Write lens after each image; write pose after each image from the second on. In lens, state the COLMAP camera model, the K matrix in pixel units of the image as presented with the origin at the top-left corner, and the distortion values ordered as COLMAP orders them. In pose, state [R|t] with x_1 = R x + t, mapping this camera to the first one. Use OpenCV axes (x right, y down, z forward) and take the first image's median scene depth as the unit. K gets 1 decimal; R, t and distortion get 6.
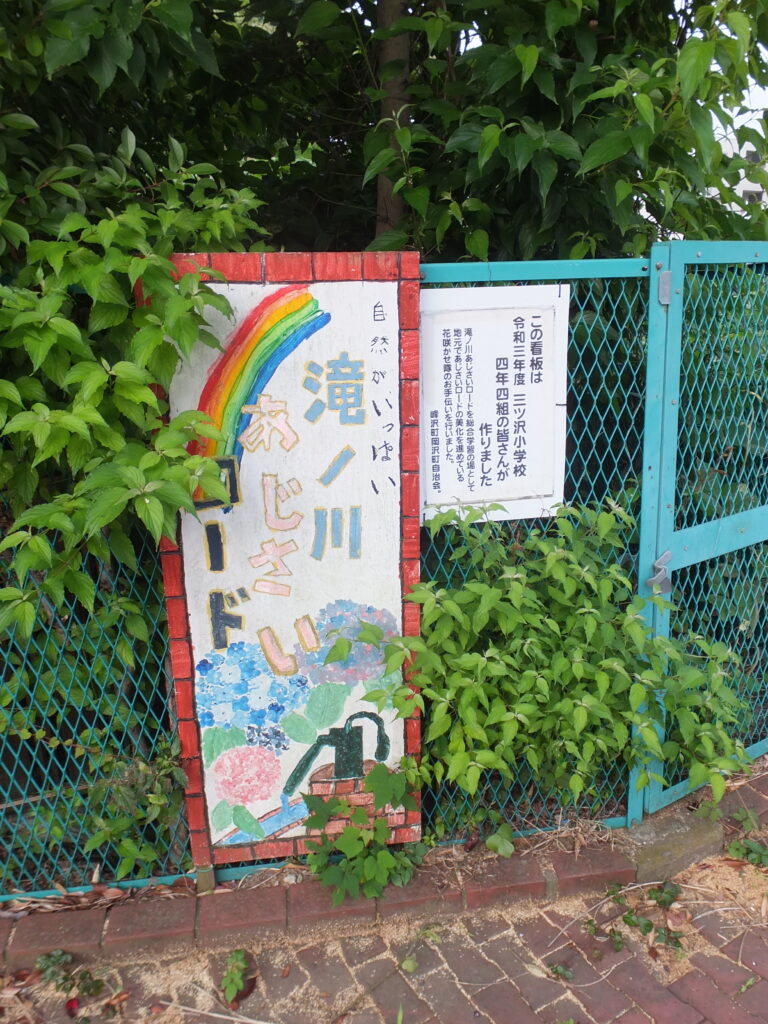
lens RADIAL K [[775.6, 0, 386.3], [0, 775.6, 514.5], [0, 0, 1]] dist [-0.026215, 0.009081]
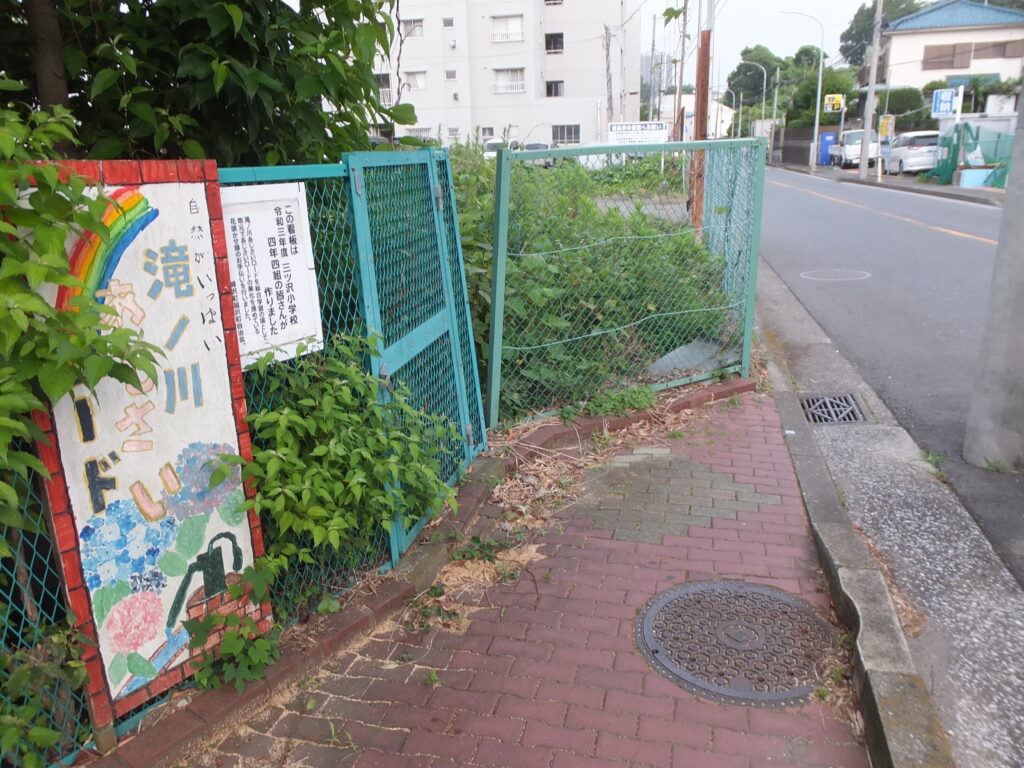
lens RADIAL K [[775.6, 0, 517.8], [0, 775.6, 395.1], [0, 0, 1]] dist [-0.026215, 0.009081]
pose [[0.687877, -0.203272, 0.696783, -0.541417], [0.214679, 0.974011, 0.072213, 0.058943], [-0.693353, 0.099911, 0.713638, -0.227183]]
